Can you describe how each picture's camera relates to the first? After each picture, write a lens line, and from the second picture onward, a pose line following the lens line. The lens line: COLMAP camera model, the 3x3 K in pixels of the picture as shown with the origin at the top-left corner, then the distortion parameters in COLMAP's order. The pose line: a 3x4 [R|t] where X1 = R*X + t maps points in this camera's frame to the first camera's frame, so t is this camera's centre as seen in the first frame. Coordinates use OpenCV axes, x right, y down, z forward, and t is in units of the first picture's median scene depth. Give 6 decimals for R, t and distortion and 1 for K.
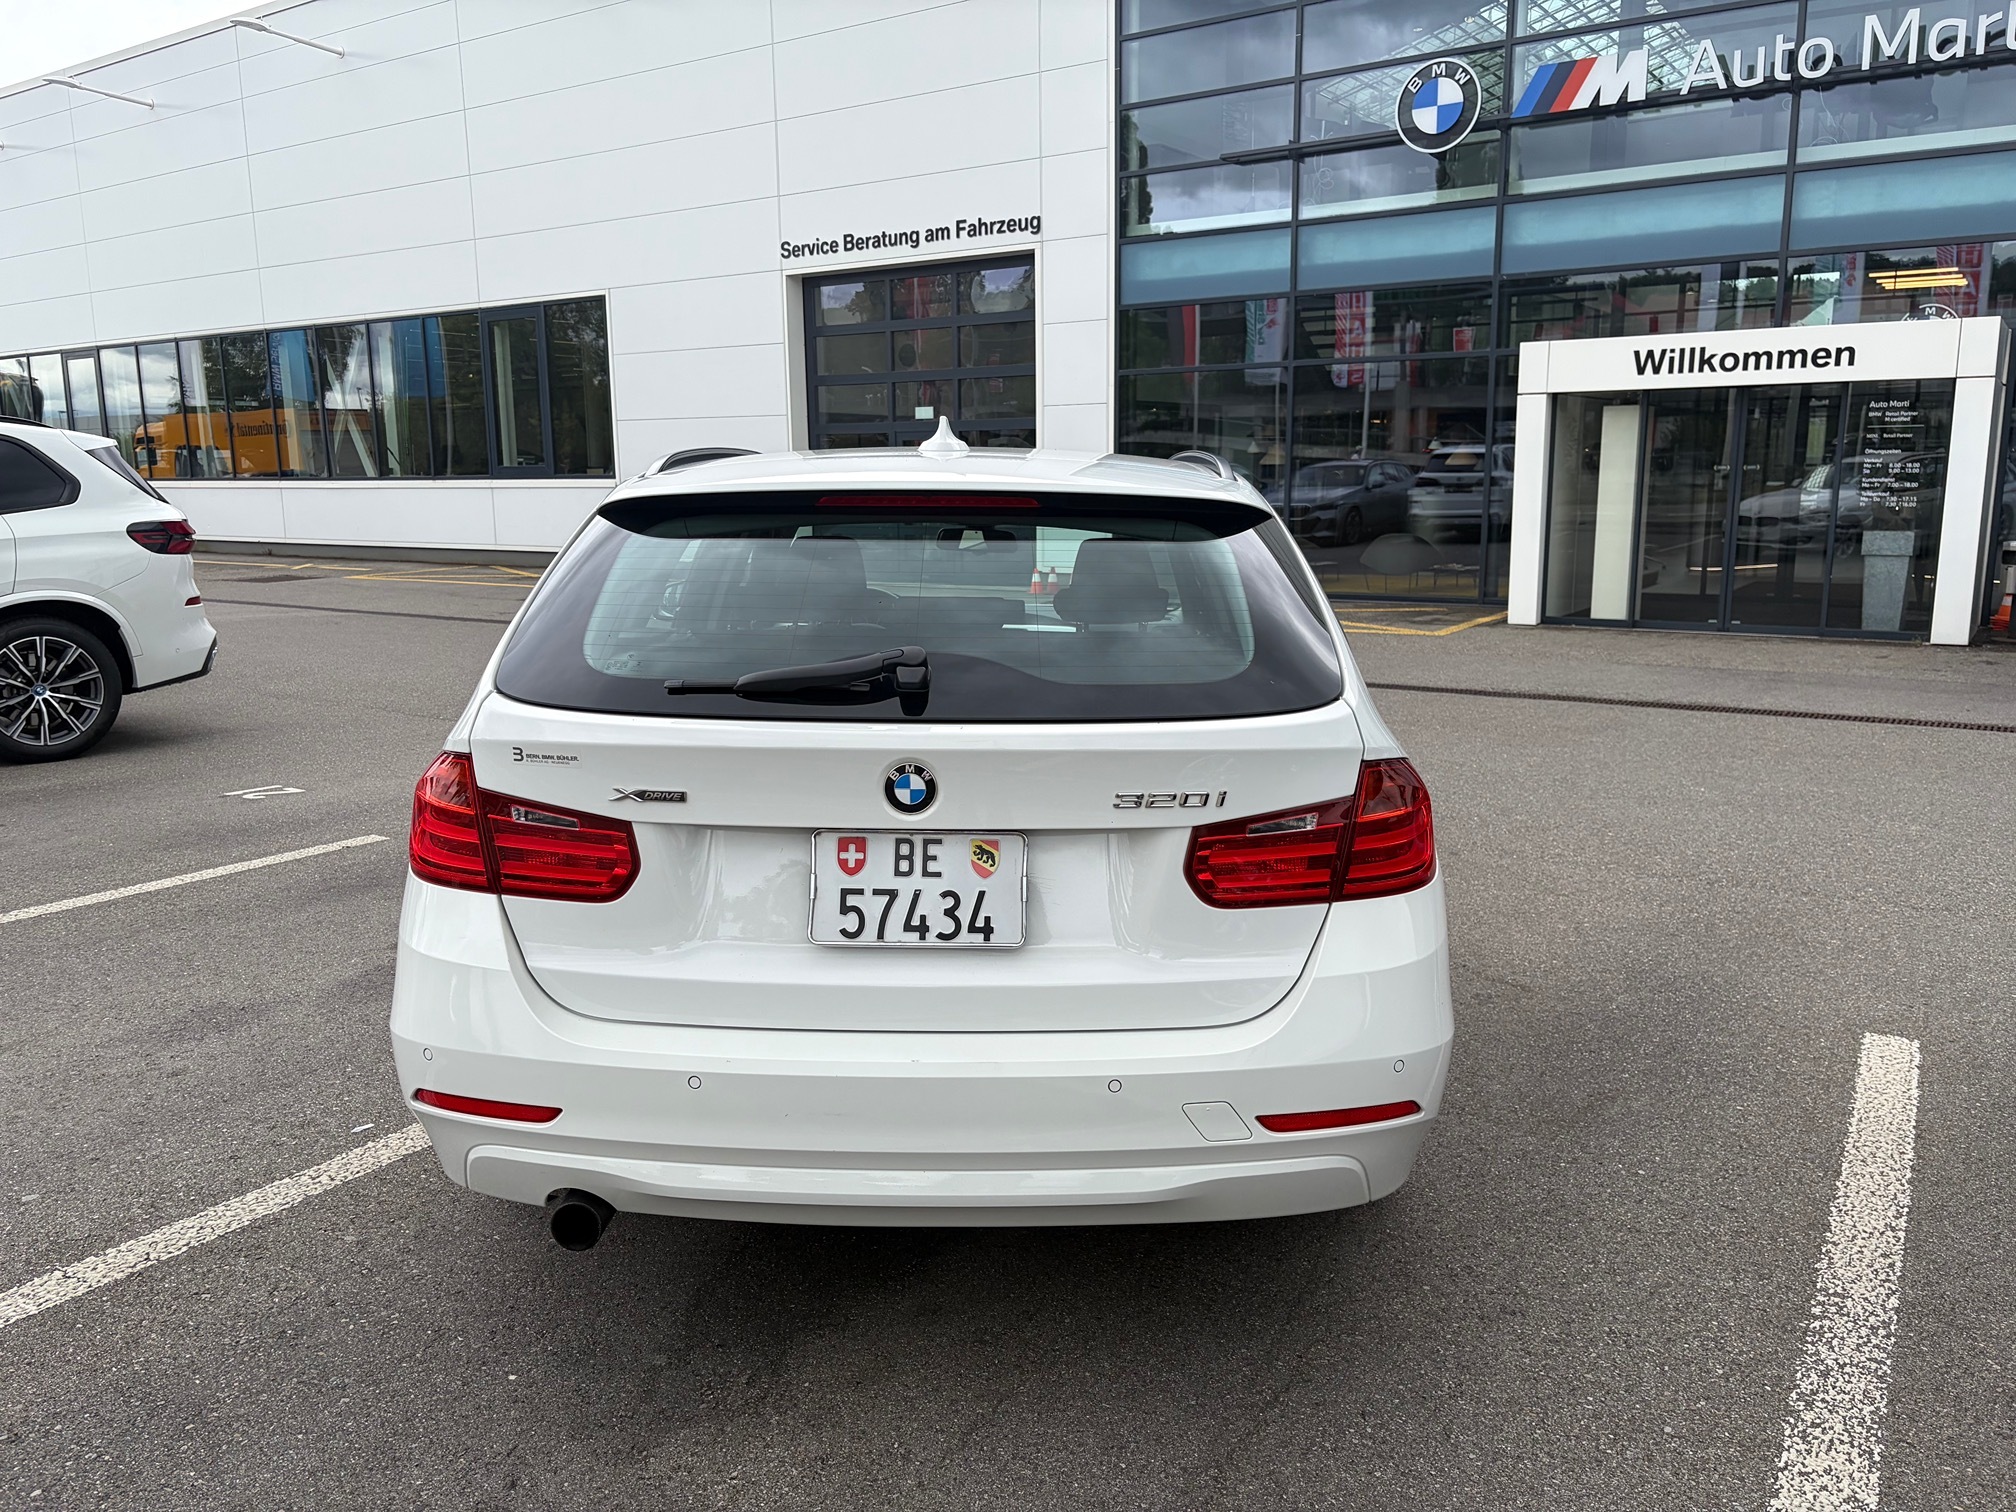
lens RADIAL K [[1524.0, 0, 1003.6], [0, 1524.0, 749.8], [0, 0, 1]] dist [0.049844, -0.049428]
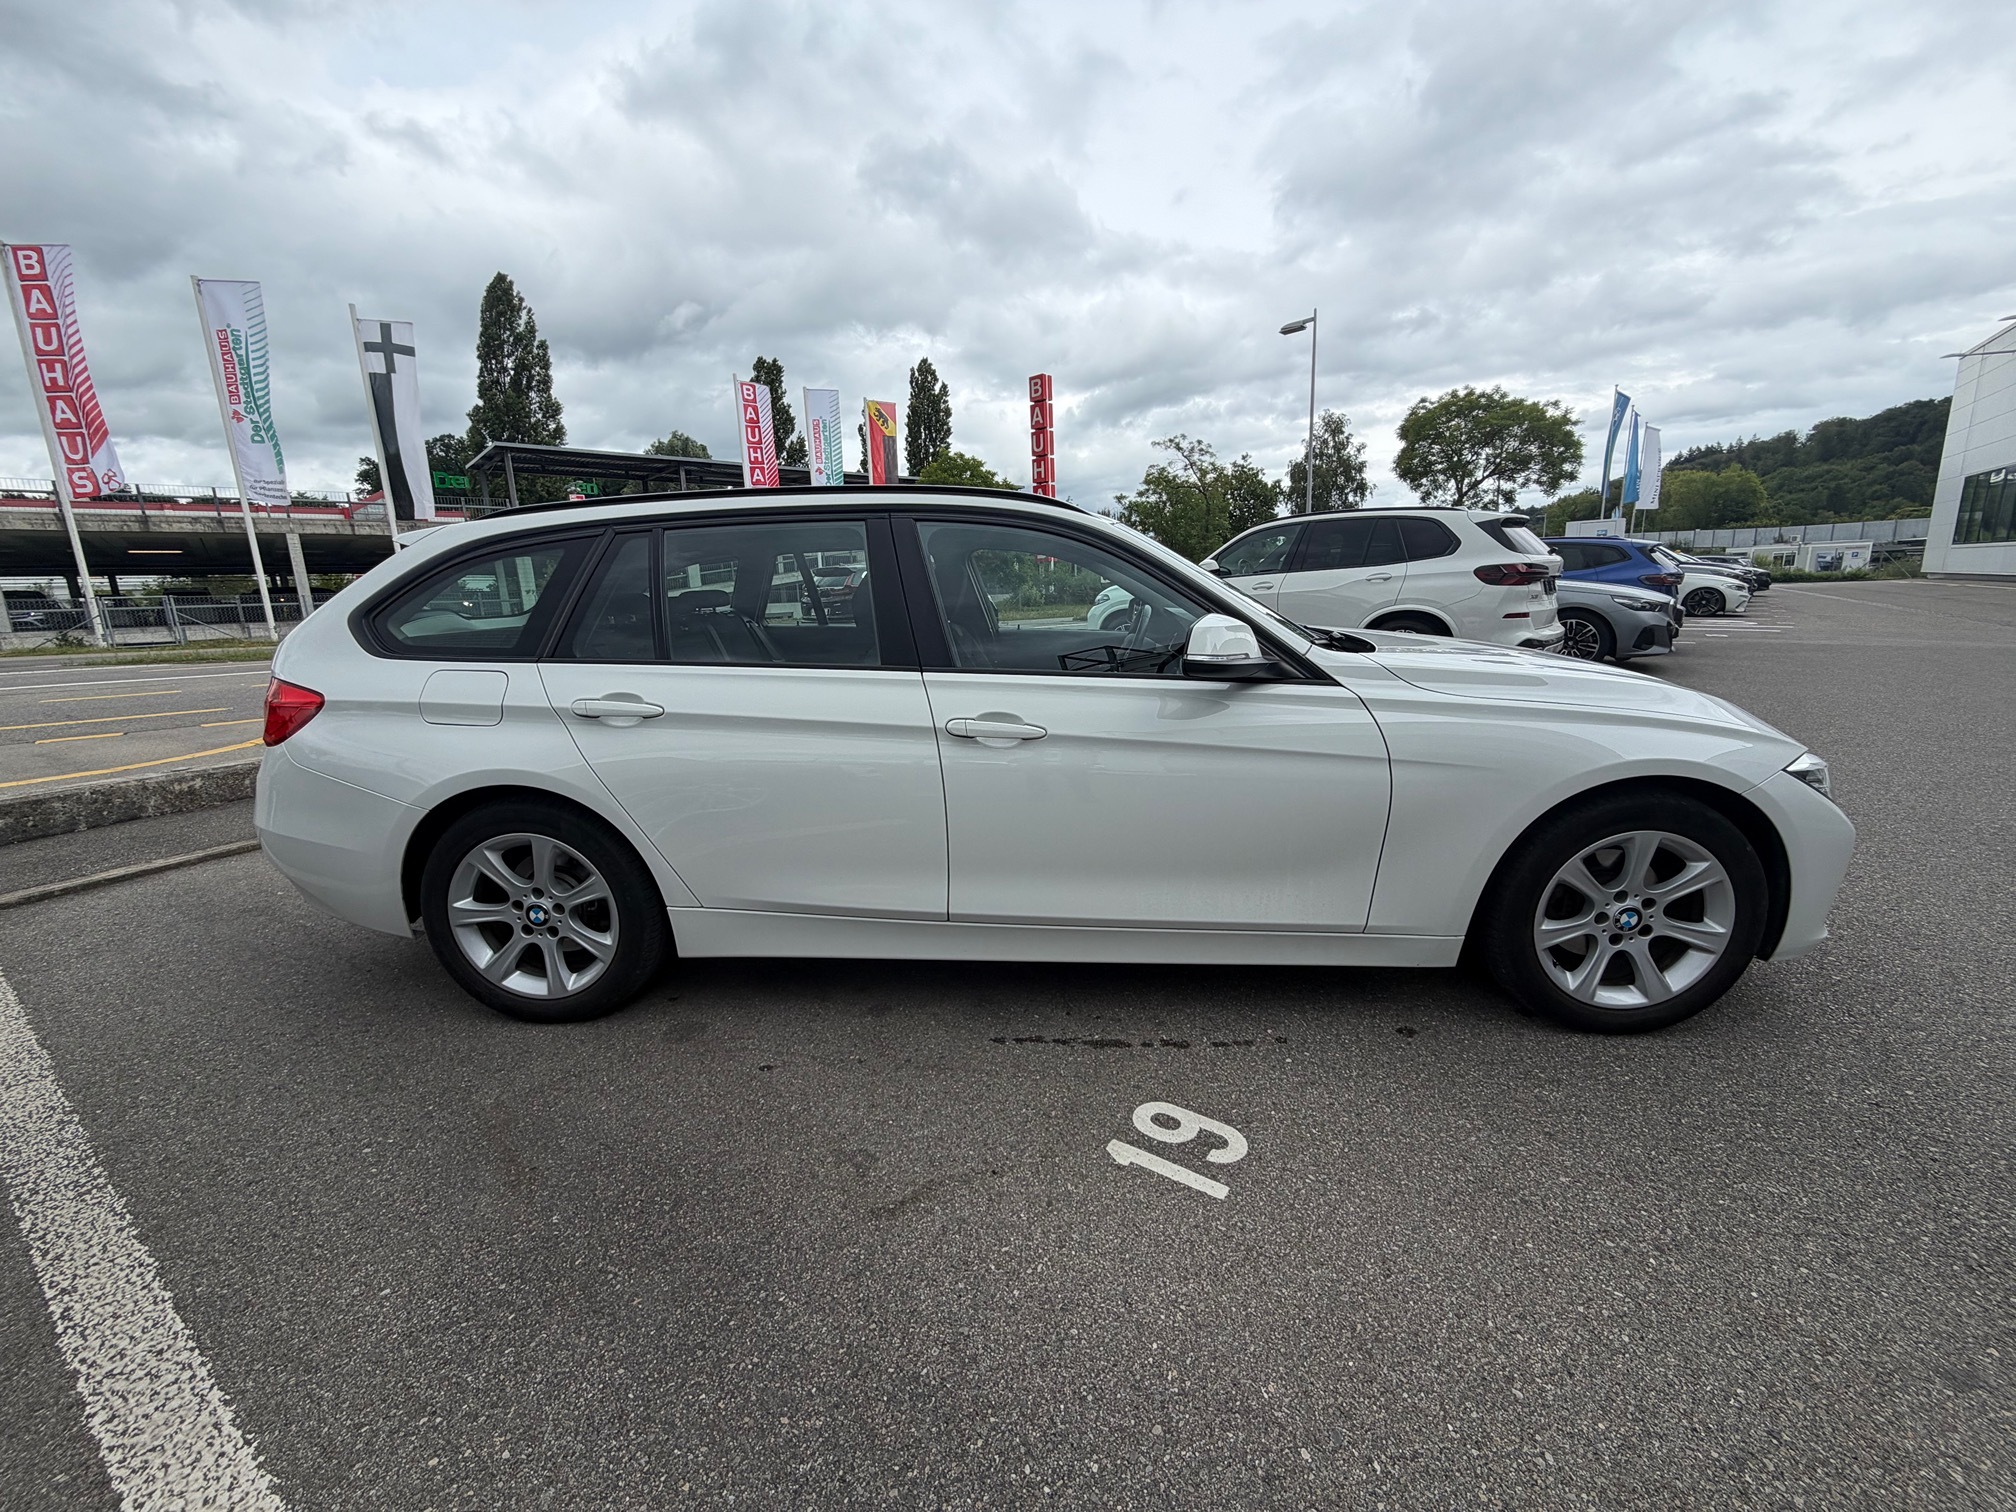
lens RADIAL K [[808.1, 0, 1008.8], [0, 808.1, 757.4], [0, 0, 1]] dist [-0.000227, 0.000507]
pose [[-0.039543, 0.215319, -0.975743, 0.210370], [-0.141087, 0.965520, 0.218781, -0.041913], [0.989207, 0.146316, -0.007801, 0.332772]]
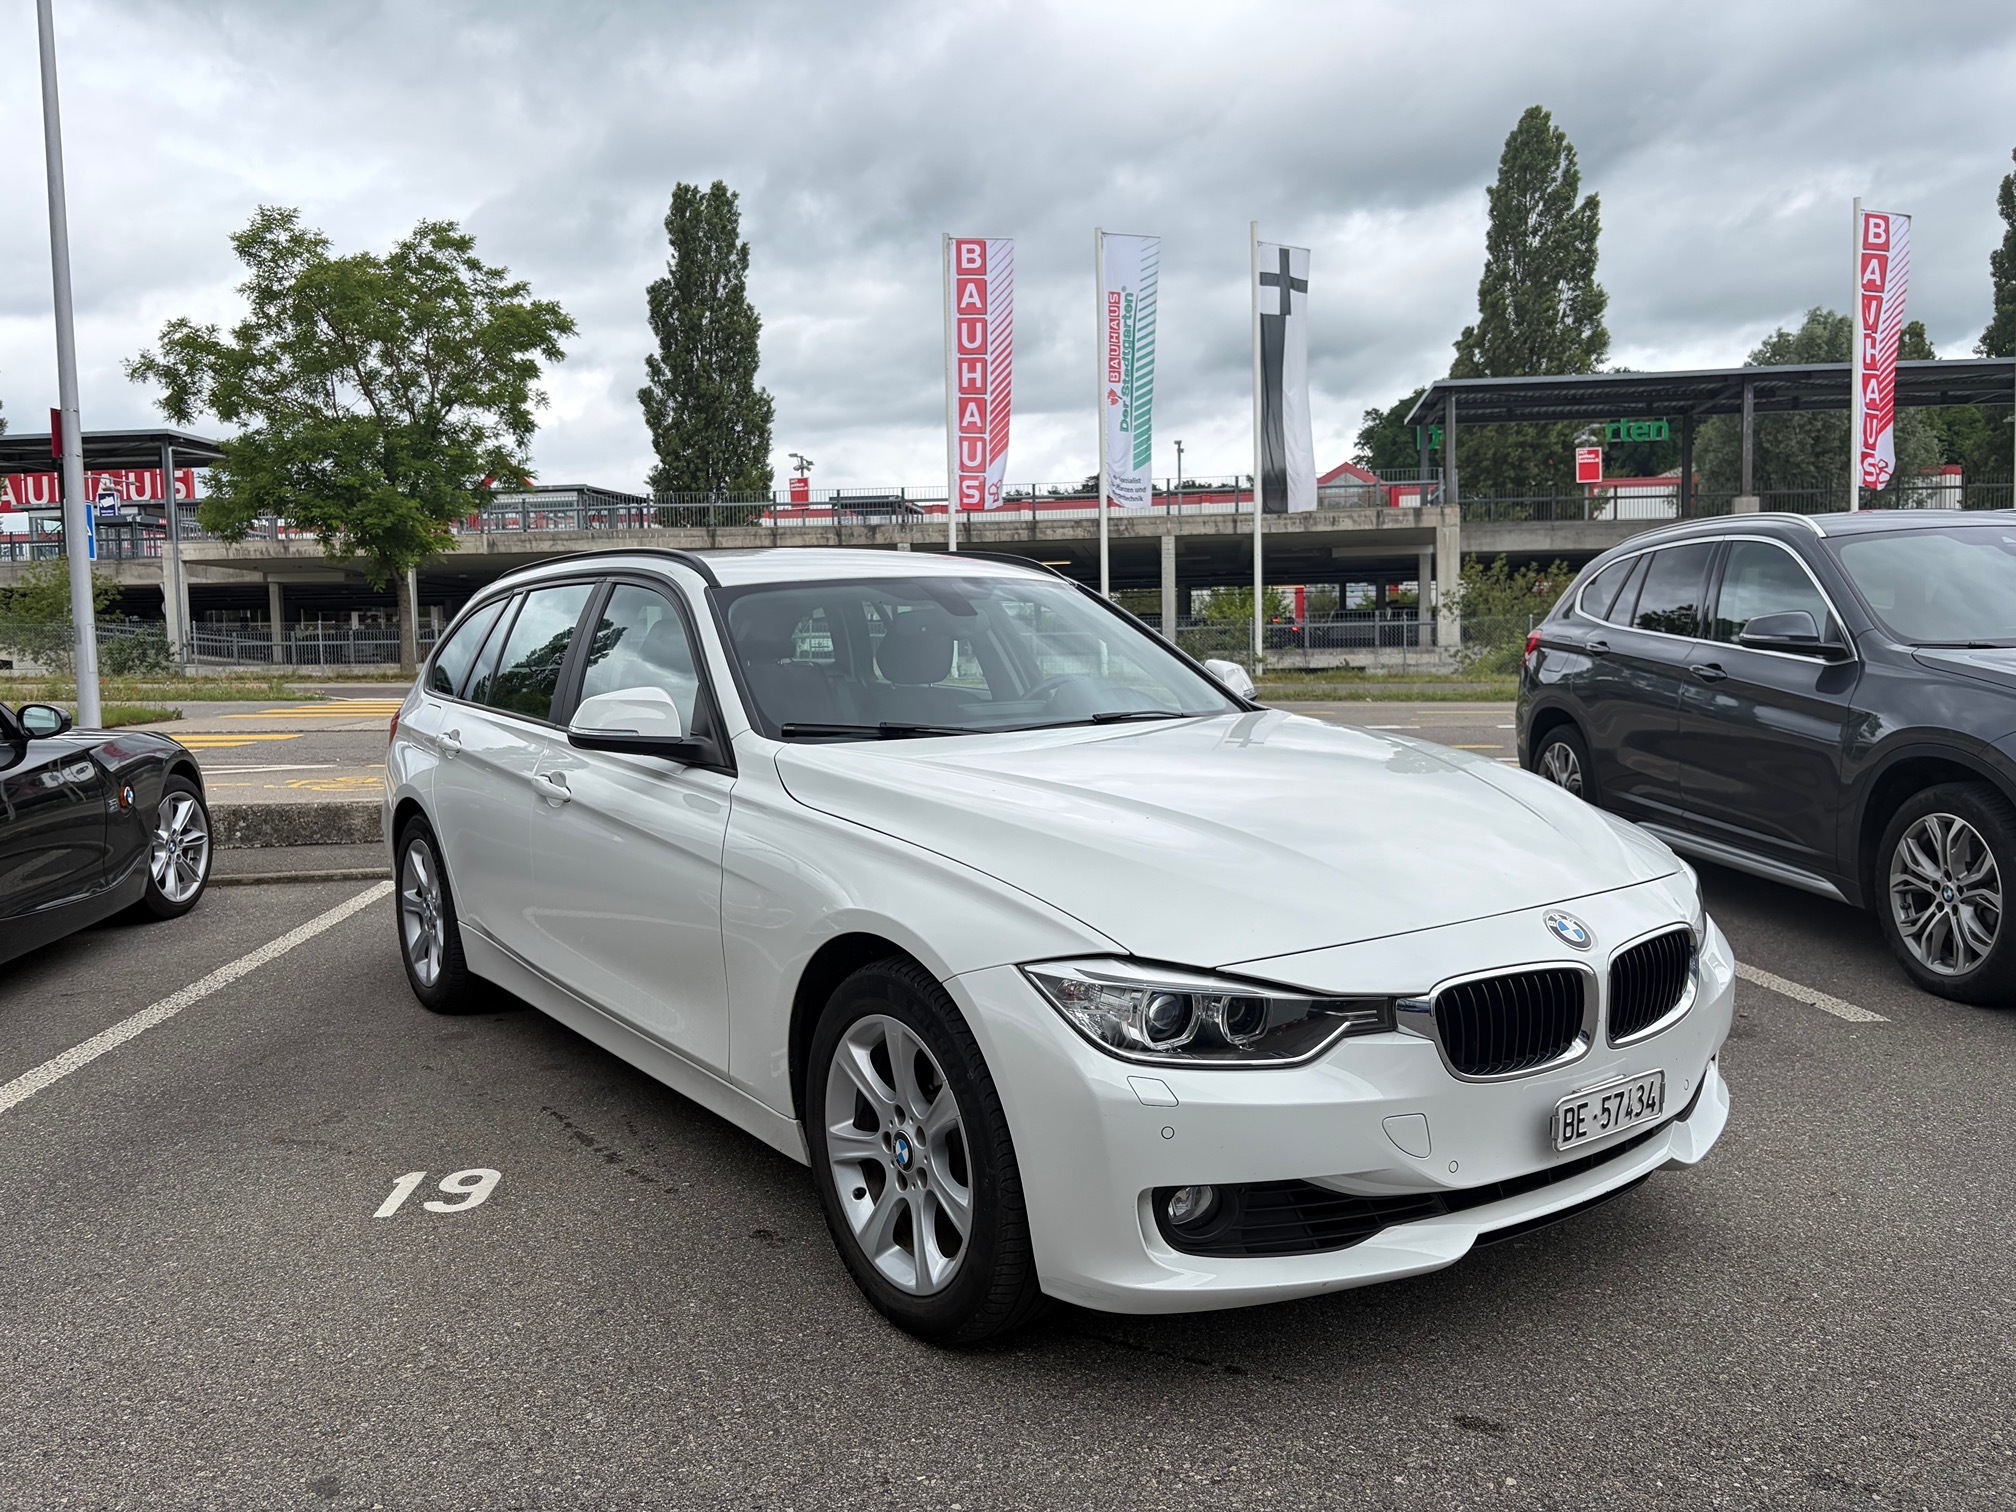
lens RADIAL K [[1524.0, 0, 983.0], [0, 1524.0, 736.8], [0, 0, 1]] dist [0.049844, -0.049428]
pose [[-0.804460, 0.062928, -0.590664, 0.169541], [-0.075368, 0.975523, 0.206579, -0.091438], [0.589206, 0.210702, -0.780027, 0.606887]]
